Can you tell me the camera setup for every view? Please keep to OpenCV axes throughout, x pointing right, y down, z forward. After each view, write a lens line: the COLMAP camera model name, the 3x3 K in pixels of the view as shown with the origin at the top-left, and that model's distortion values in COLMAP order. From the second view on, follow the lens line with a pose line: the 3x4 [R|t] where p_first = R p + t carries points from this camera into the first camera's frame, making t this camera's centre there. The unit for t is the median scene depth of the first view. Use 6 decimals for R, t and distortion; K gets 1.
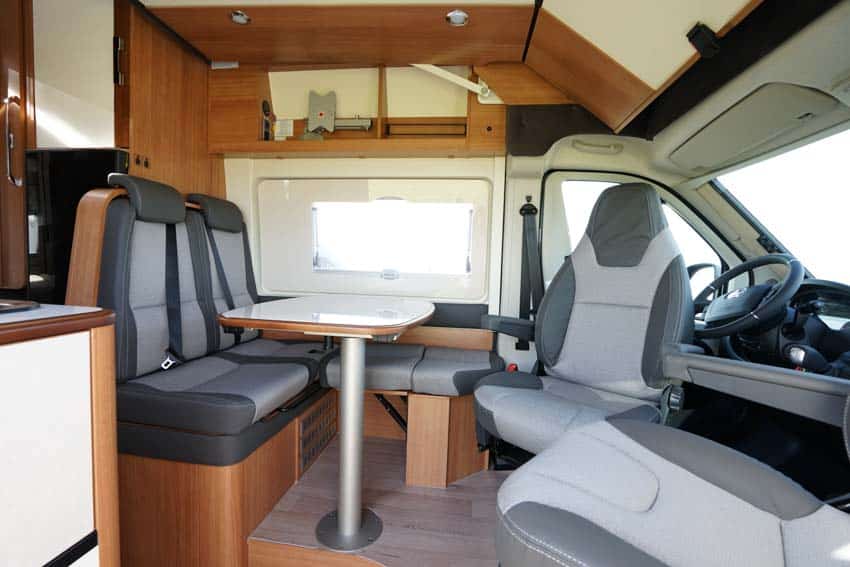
lens RADIAL K [[392.5, 0, 421.8], [0, 392.5, 285.4], [0, 0, 1]] dist [-0.053429, 0.020302]
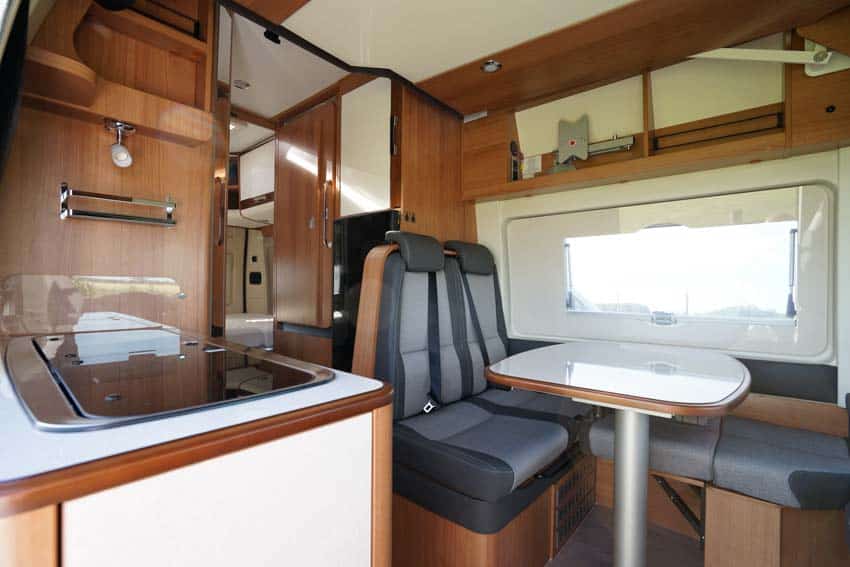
lens RADIAL K [[392.5, 0, 421.8], [0, 392.5, 285.4], [0, 0, 1]] dist [-0.053429, 0.020302]
pose [[0.832005, -0.029941, -0.553960, -0.067109], [-0.011986, 0.997339, -0.071907, -0.039723], [0.554639, 0.066466, 0.829432, 0.074978]]
